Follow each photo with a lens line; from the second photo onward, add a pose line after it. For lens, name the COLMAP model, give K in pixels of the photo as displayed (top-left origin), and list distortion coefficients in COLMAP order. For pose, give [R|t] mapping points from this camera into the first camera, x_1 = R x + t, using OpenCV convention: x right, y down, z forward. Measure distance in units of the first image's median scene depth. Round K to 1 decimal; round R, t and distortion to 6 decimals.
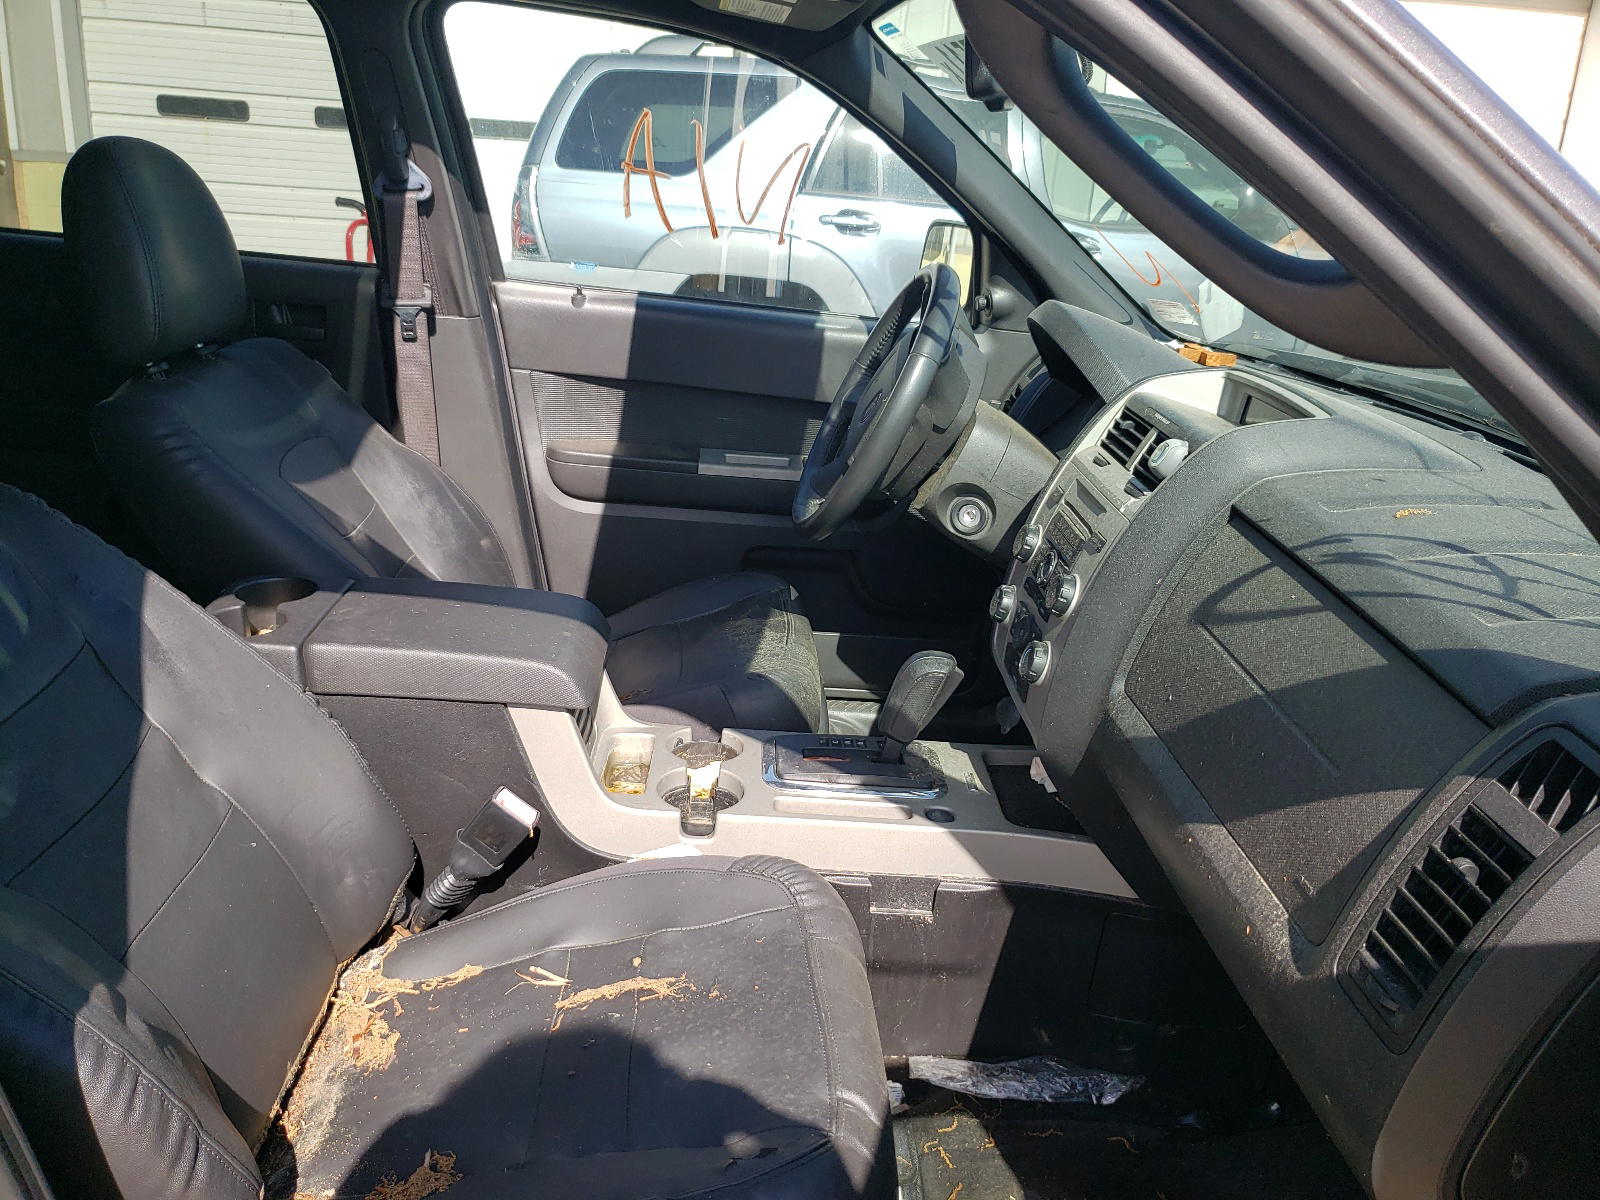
lens RADIAL K [[1261.4, 0, 801.0], [0, 1261.4, 599.9], [0, 0, 1]] dist [0.013691, 0.003791]
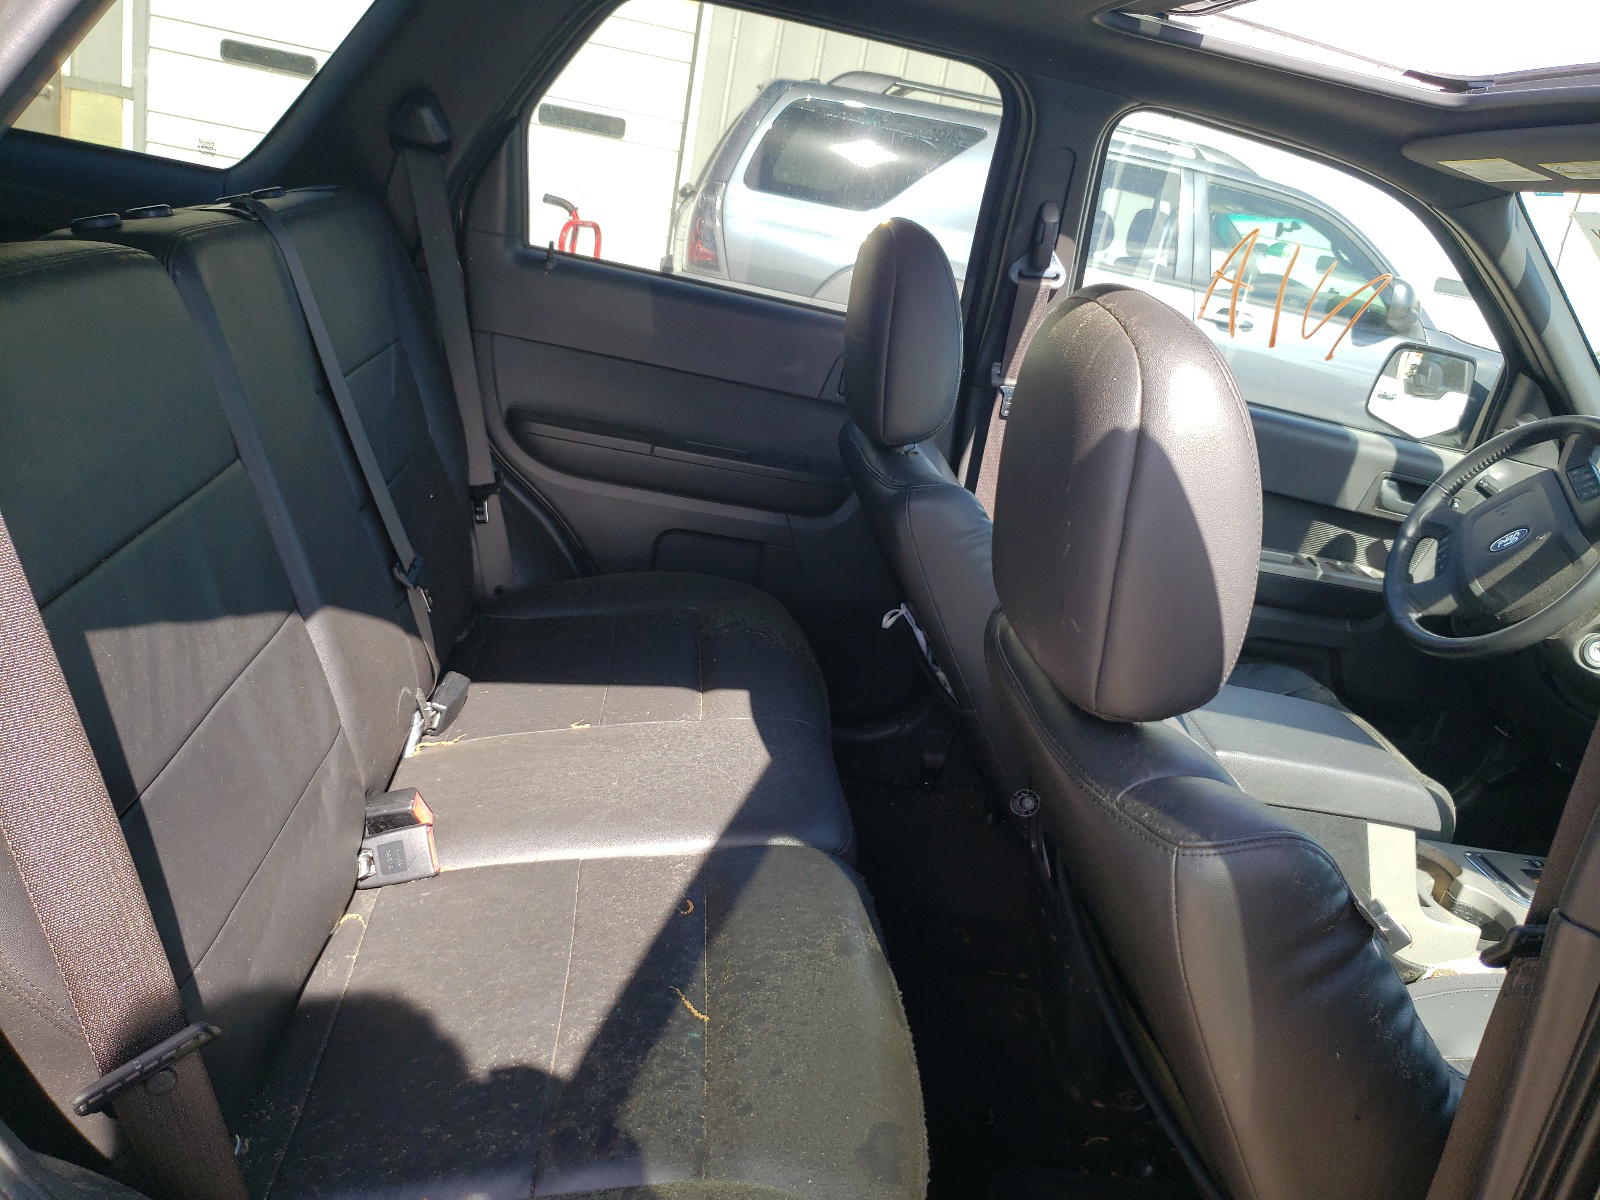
lens RADIAL K [[1261.4, 0, 797.5], [0, 1261.4, 600.3], [0, 0, 1]] dist [0.013691, 0.003791]
pose [[0.991408, 0.094298, 0.090656, -0.425033], [-0.094102, 0.995542, -0.006435, -0.025248], [-0.090859, -0.002151, 0.995861, -0.010961]]
